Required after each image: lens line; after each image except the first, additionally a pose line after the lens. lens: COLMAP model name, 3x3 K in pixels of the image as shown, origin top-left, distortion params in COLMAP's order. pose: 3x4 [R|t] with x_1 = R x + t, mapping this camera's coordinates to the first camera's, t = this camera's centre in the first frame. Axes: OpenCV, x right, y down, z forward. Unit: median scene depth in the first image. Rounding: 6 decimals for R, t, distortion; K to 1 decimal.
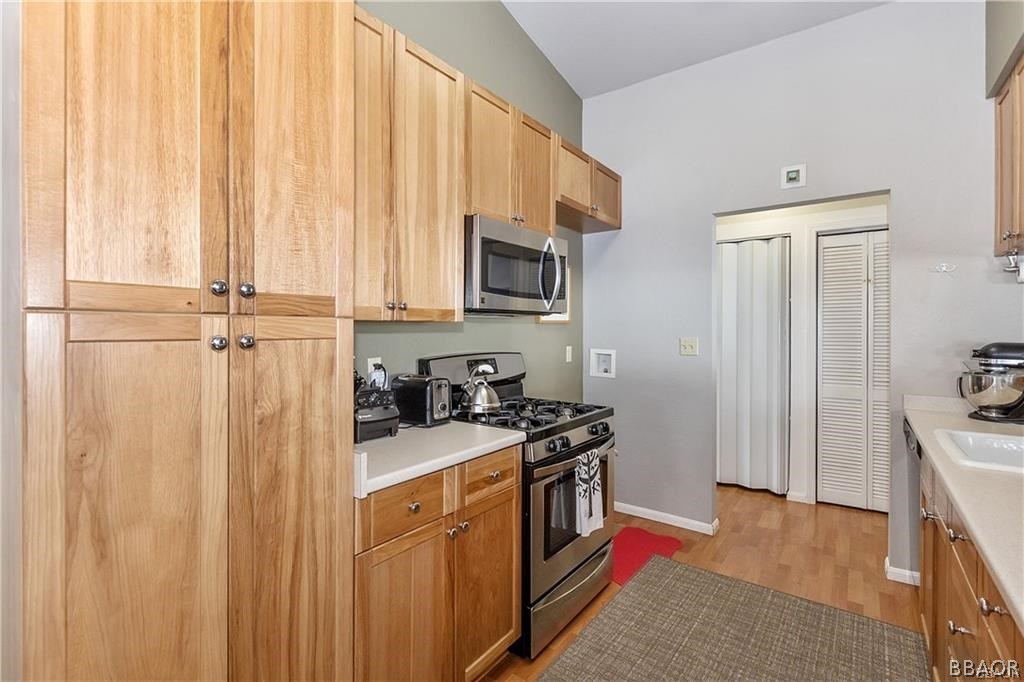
lens RADIAL K [[470.8, 0, 515.4], [0, 470.8, 331.0], [0, 0, 1]] dist [-0.003285, -0.000673]
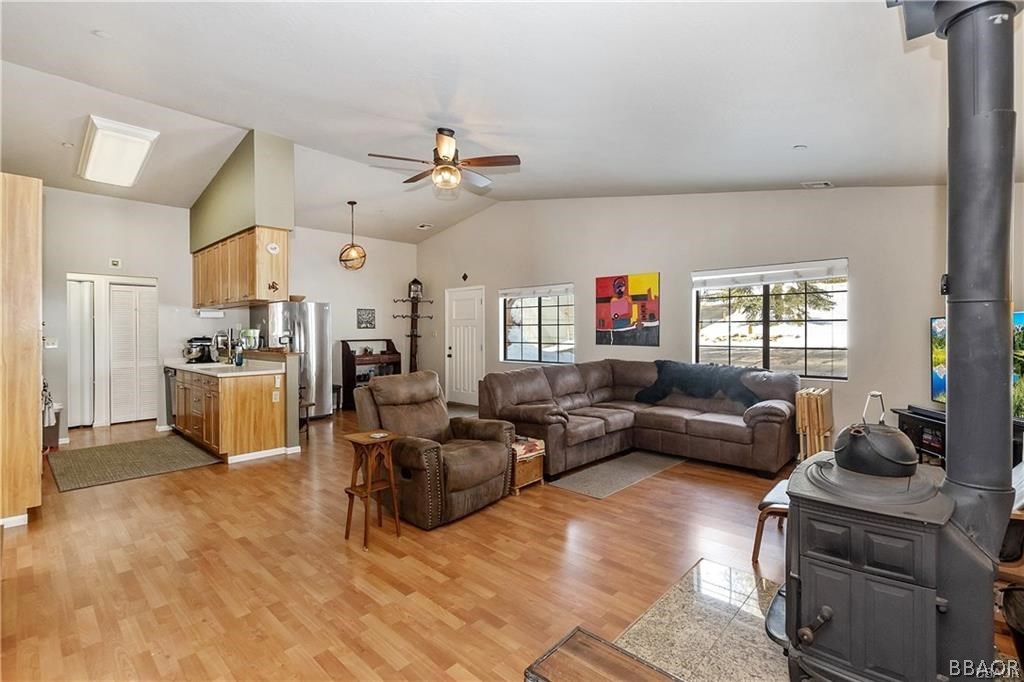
lens RADIAL K [[470.8, 0, 511.9], [0, 470.8, 332.0], [0, 0, 1]] dist [-0.003285, -0.000673]
pose [[0.129642, -0.002561, 0.991558, -1.443643], [0.006497, 0.999977, 0.001733, -0.001645], [-0.991540, 0.006217, 0.129656, -1.200550]]
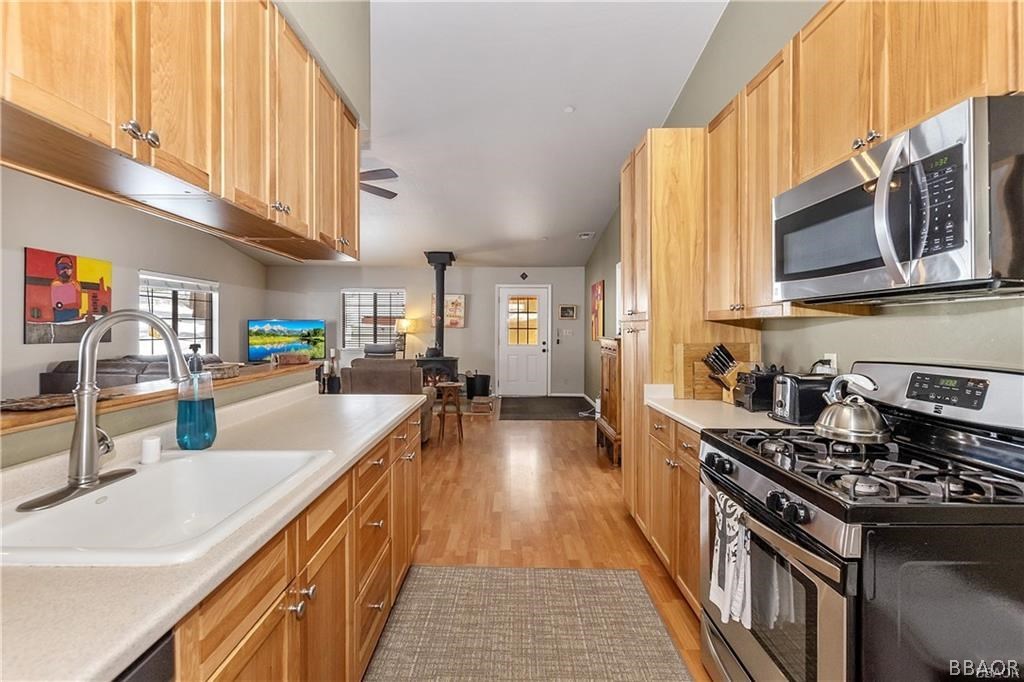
lens RADIAL K [[448.2, 0, 514.6], [0, 448.2, 328.2], [0, 0, 1]] dist [0.009836, -0.002198]
pose [[-0.804669, -0.001297, -0.593722, 0.635352], [-0.001865, 0.999998, 0.000343, 0.010123], [0.593721, 0.001384, -0.804670, 1.071528]]
